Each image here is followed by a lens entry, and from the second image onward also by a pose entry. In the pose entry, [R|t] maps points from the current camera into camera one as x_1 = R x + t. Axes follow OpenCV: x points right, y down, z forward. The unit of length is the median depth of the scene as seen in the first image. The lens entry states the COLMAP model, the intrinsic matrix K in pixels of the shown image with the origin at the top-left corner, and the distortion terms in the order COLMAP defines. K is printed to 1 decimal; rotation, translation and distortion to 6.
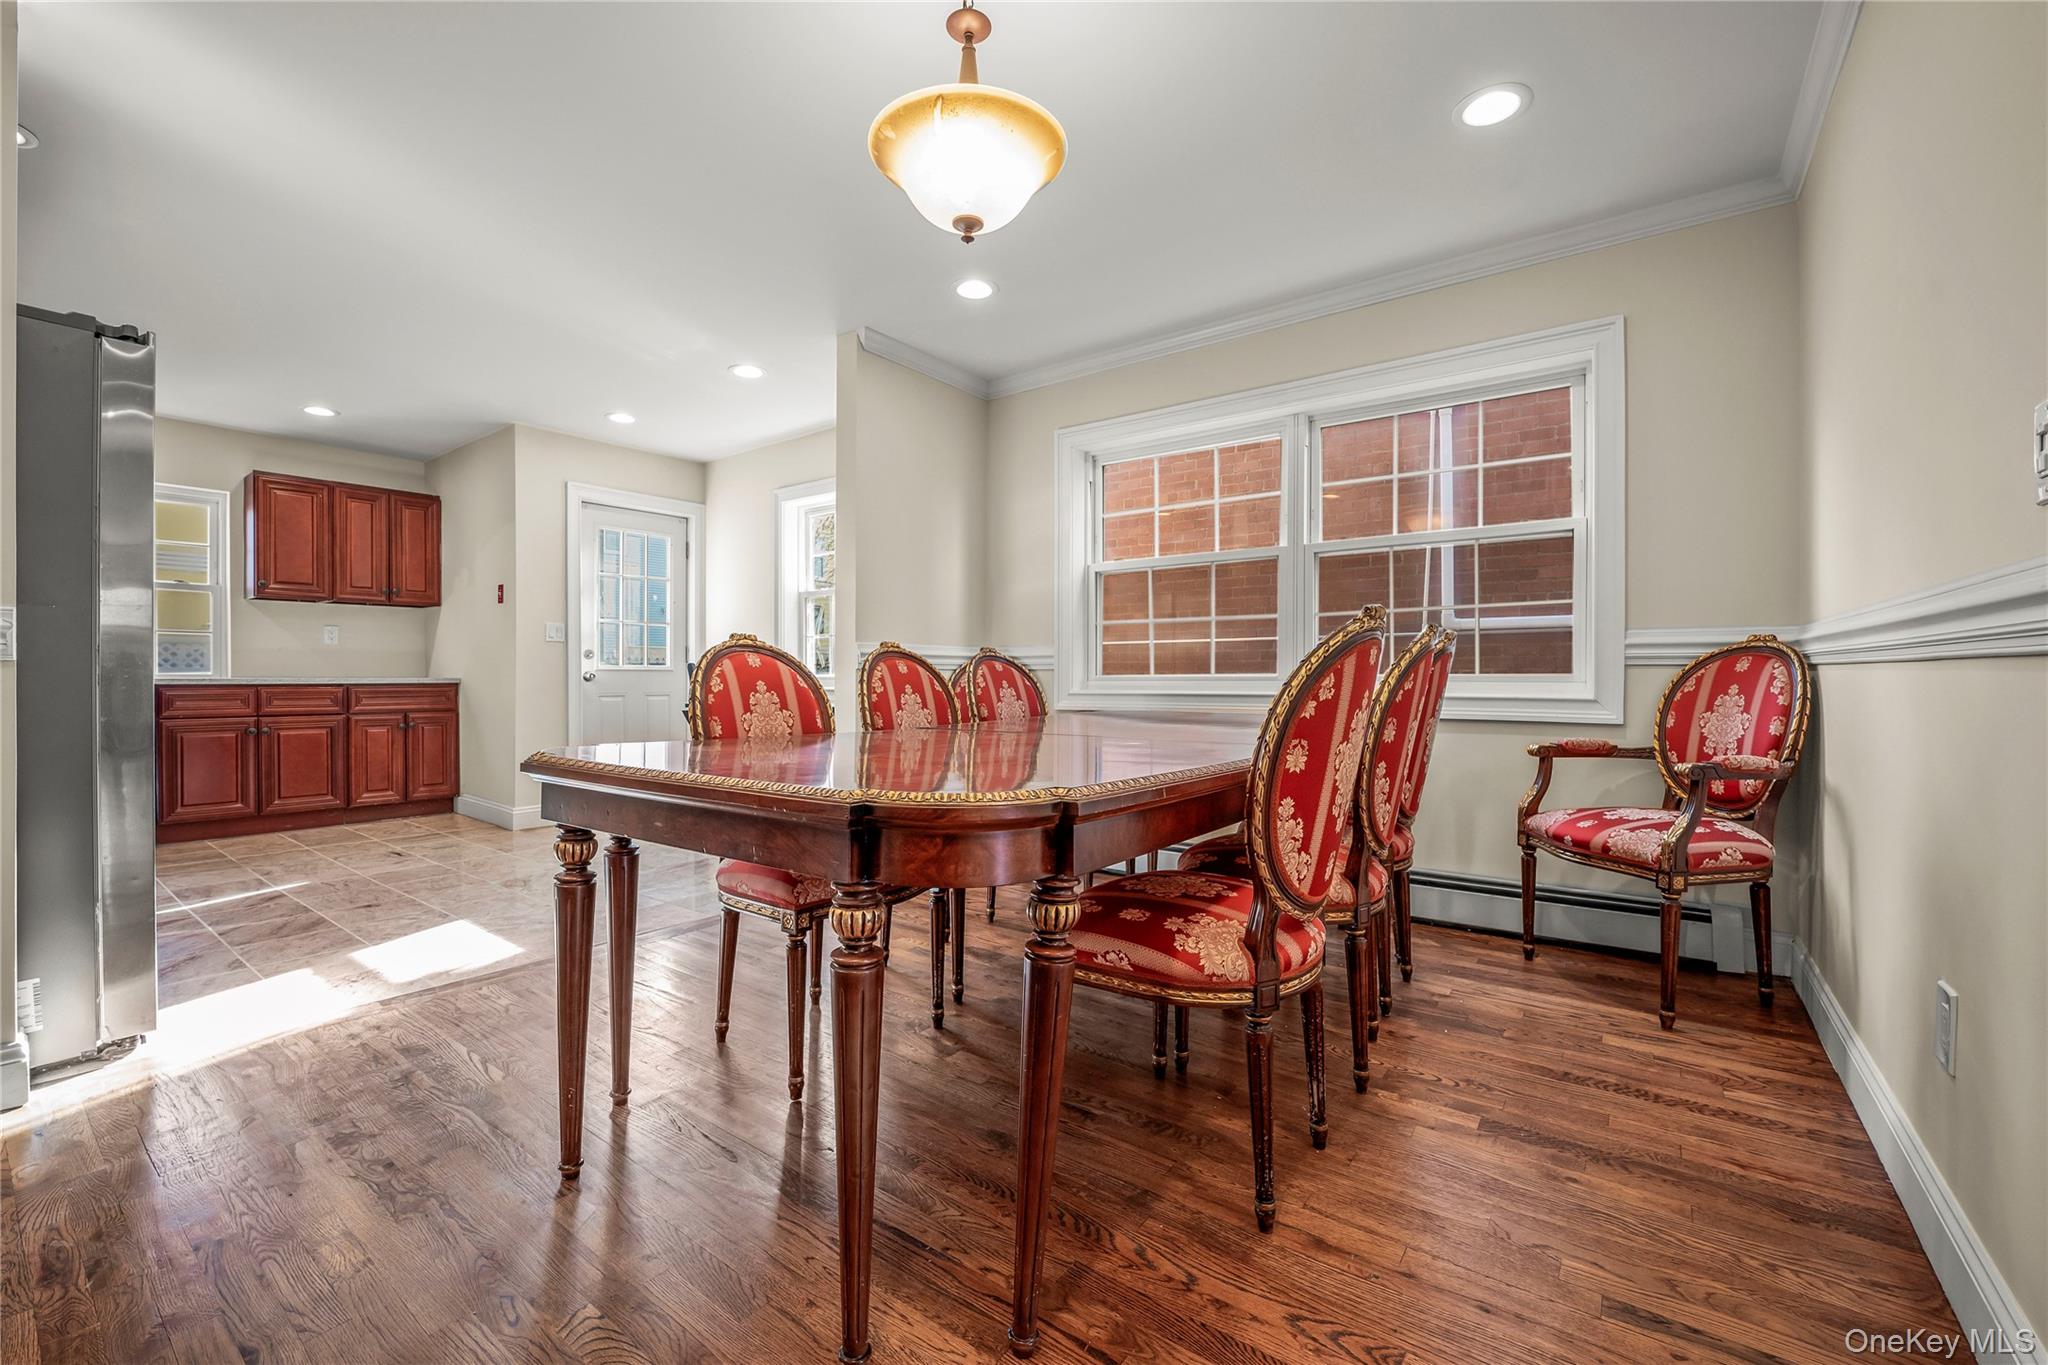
lens RADIAL K [[843.8, 0, 1024.0], [0, 843.8, 682.5], [0, 0, 1]] dist [-0.024310, 0.000063]
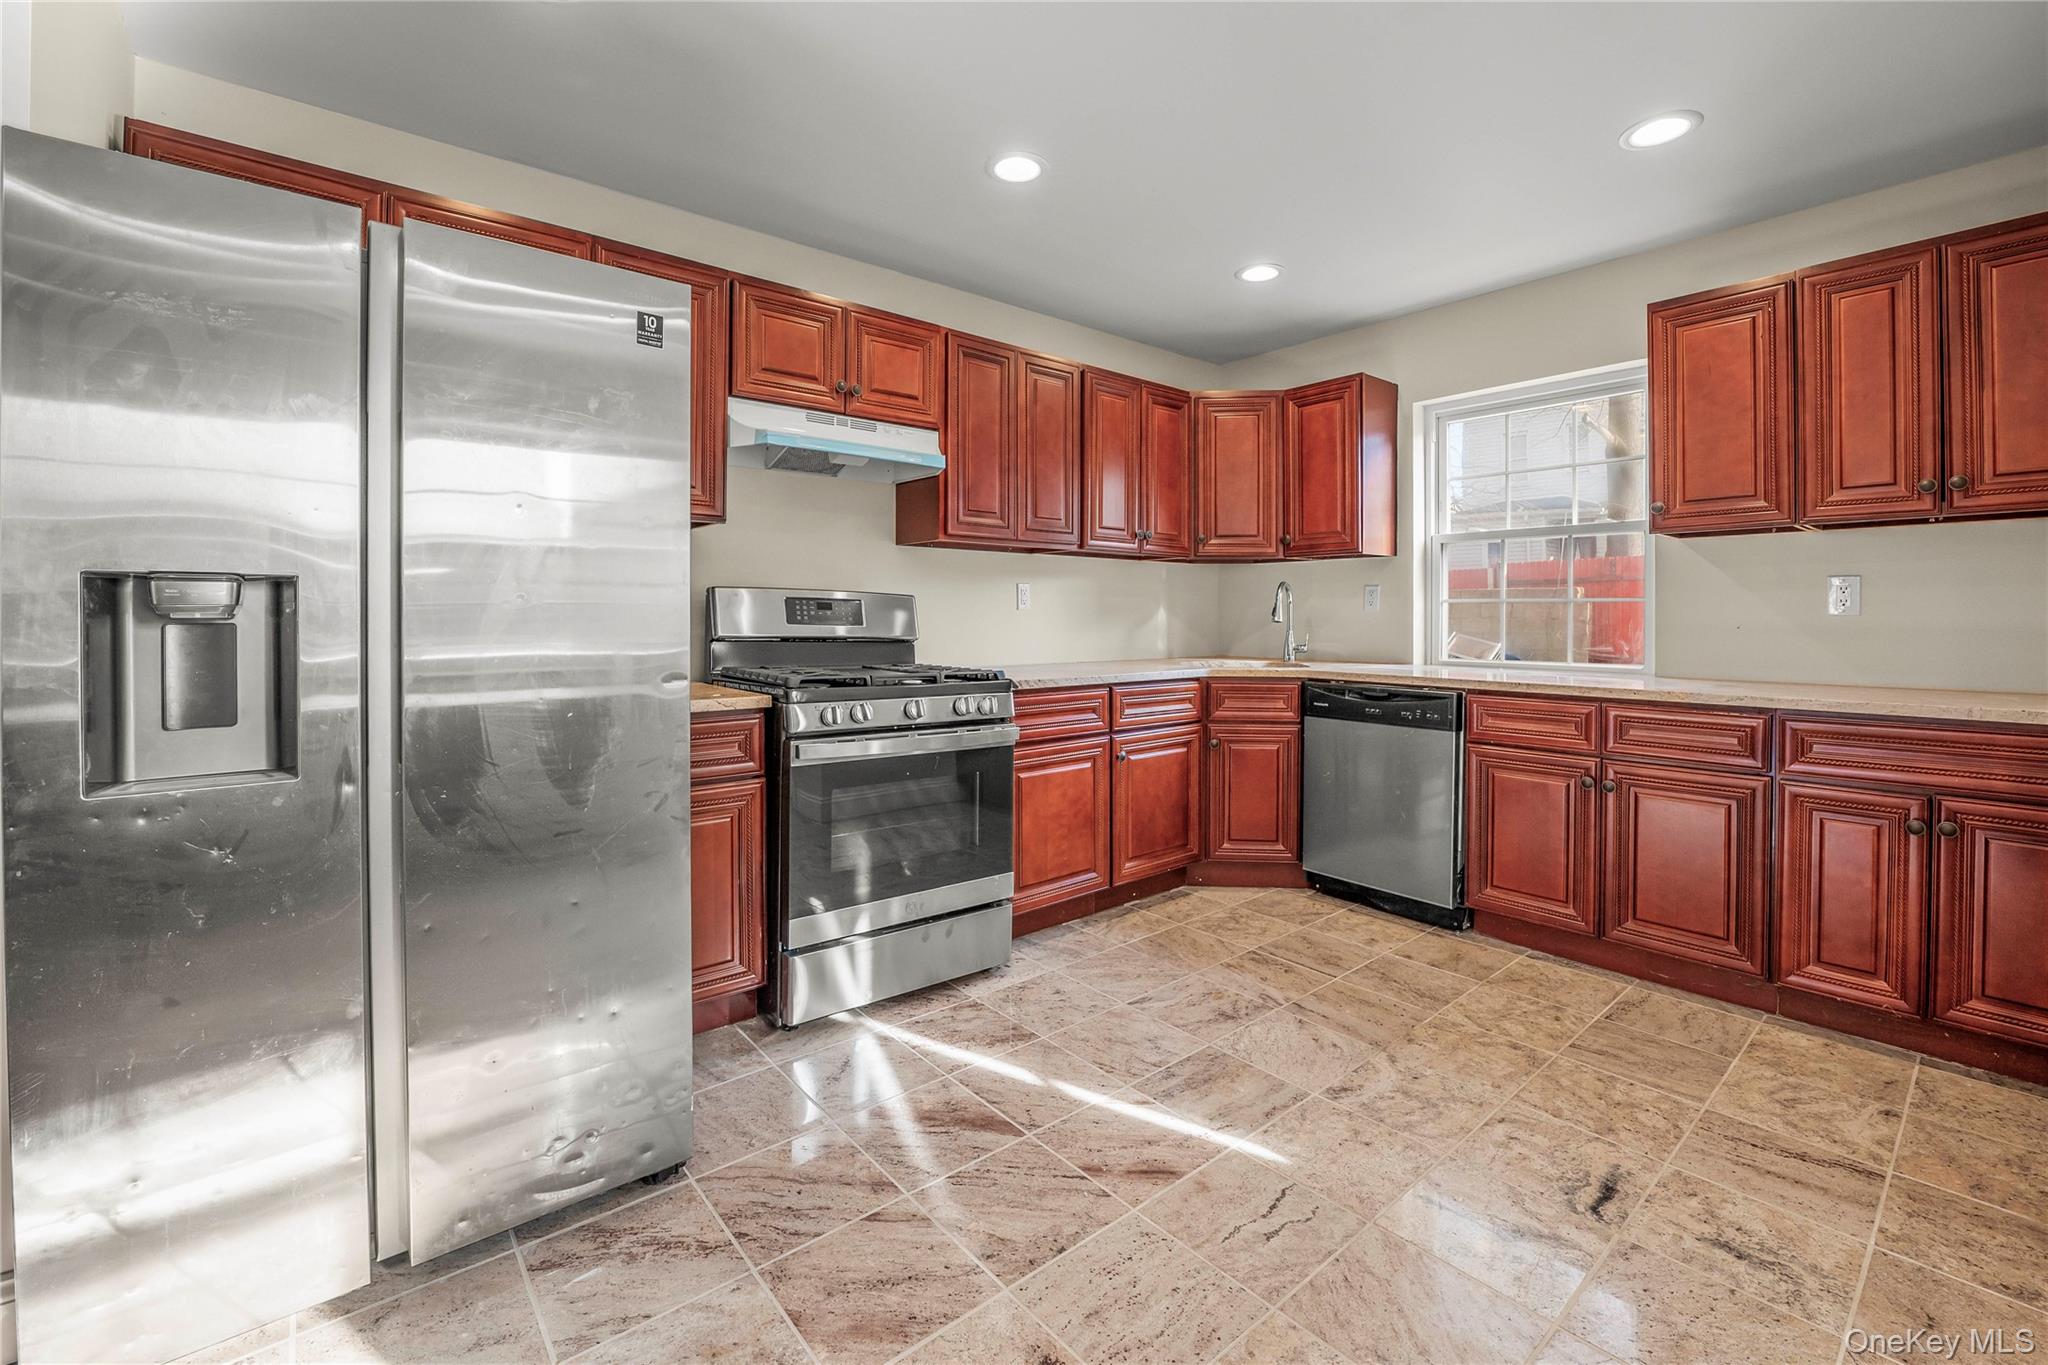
lens RADIAL K [[865.5, 0, 1021.2], [0, 865.5, 622.3], [0, 0, 1]] dist [-0.017925, 0.000444]
pose [[-0.237960, 0.004110, -0.971266, -0.259264], [-0.010778, 0.999918, 0.006872, -0.041784], [0.971215, 0.012103, -0.237896, 0.681089]]
